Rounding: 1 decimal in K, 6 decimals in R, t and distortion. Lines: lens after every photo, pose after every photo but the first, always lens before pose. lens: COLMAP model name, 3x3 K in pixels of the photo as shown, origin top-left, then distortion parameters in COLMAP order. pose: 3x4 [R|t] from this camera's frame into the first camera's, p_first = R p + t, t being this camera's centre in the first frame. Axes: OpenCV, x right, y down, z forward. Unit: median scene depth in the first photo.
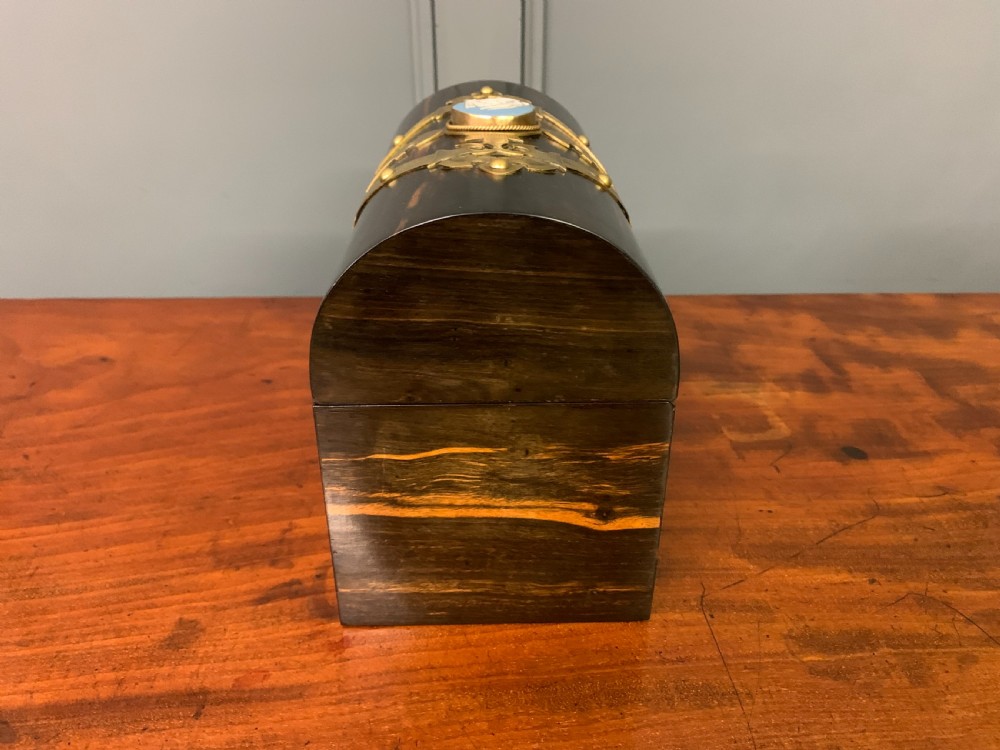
lens RADIAL K [[795.8, 0, 491.8], [0, 795.8, 385.1], [0, 0, 1]] dist [-0.010119, 0.021076]
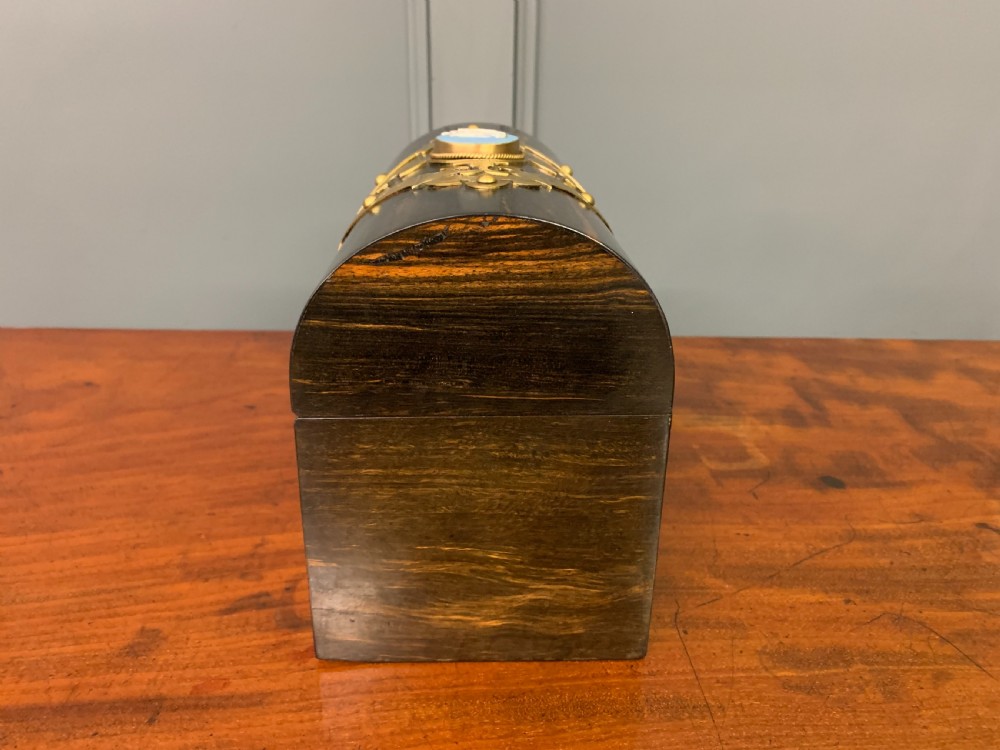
lens RADIAL K [[795.8, 0, 503.1], [0, 795.8, 376.0], [0, 0, 1]] dist [-0.010119, 0.021076]
pose [[0.999744, 0.018186, 0.013464, 0.028769], [-0.016787, 0.995081, -0.097634, 0.067437], [-0.015174, 0.097383, 0.995131, -0.006973]]
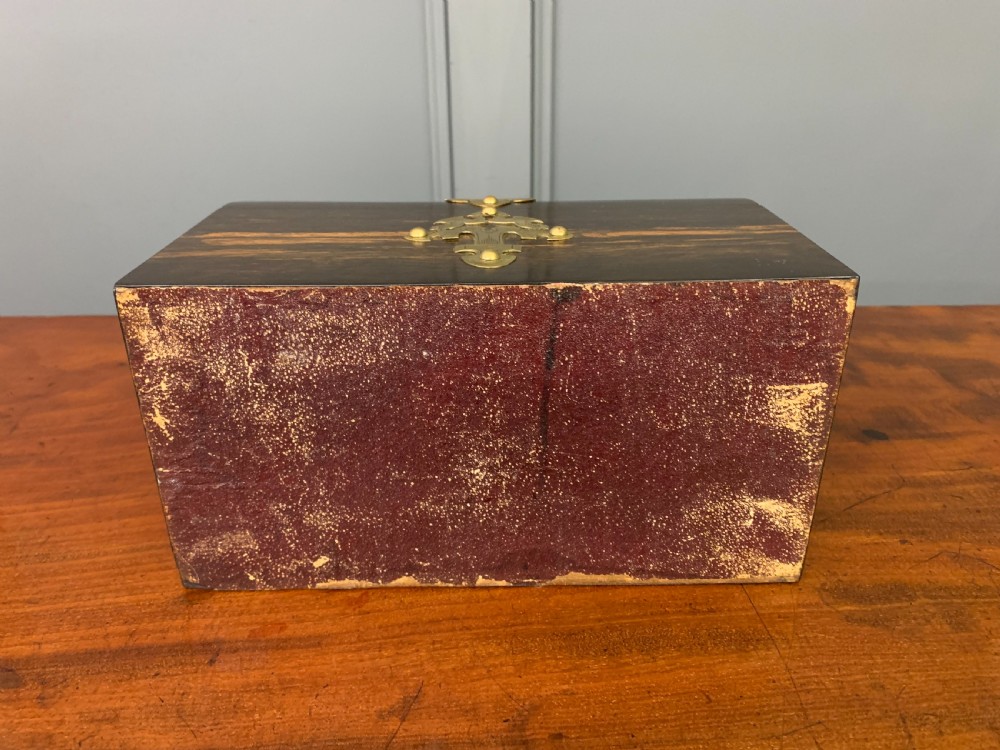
lens RADIAL K [[795.8, 0, 496.8], [0, 795.8, 376.4], [0, 0, 1]] dist [-0.010119, 0.021076]
pose [[0.999981, -0.006071, -0.001376, -0.017599], [0.005874, 0.993467, -0.113968, 0.145610], [0.002059, 0.113958, 0.993483, 0.005866]]
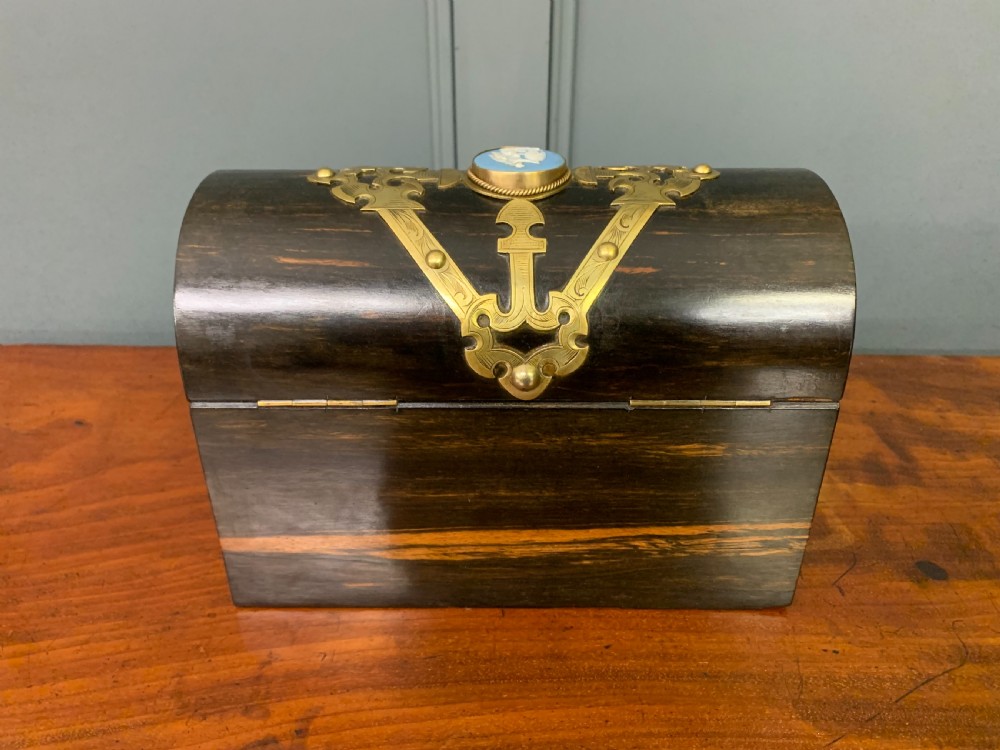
lens RADIAL K [[795.8, 0, 491.8], [0, 795.8, 384.3], [0, 0, 1]] dist [-0.010119, 0.021076]
pose [[0.999566, 0.018630, -0.022806, -0.001381], [-0.018557, 0.999822, 0.003398, -0.129006], [0.022865, -0.002973, 0.999734, 0.160255]]
